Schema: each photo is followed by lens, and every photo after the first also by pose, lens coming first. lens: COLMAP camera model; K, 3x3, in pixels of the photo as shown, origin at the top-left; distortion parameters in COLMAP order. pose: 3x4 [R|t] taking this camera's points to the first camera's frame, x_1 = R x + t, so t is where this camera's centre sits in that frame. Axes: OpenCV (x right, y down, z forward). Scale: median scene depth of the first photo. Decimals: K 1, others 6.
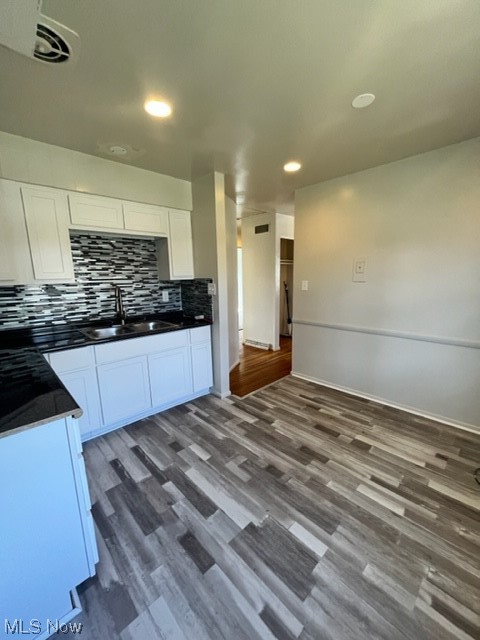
lens RADIAL K [[263.2, 0, 240.8], [0, 263.2, 320.8], [0, 0, 1]] dist [0.006588, 0.000267]
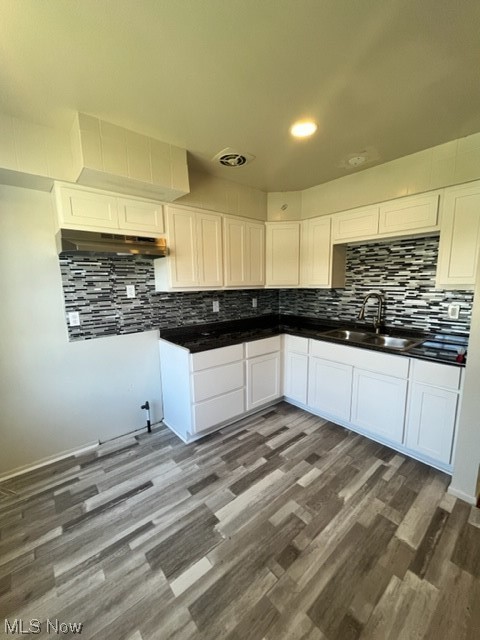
lens RADIAL K [[263.2, 0, 241.0], [0, 263.2, 321.3], [0, 0, 1]] dist [0.006588, 0.000267]
pose [[-0.059747, 0.168969, -0.983809, 0.615150], [-0.158331, 0.971489, 0.176468, -0.142206], [0.985577, 0.166311, -0.031291, 0.643428]]
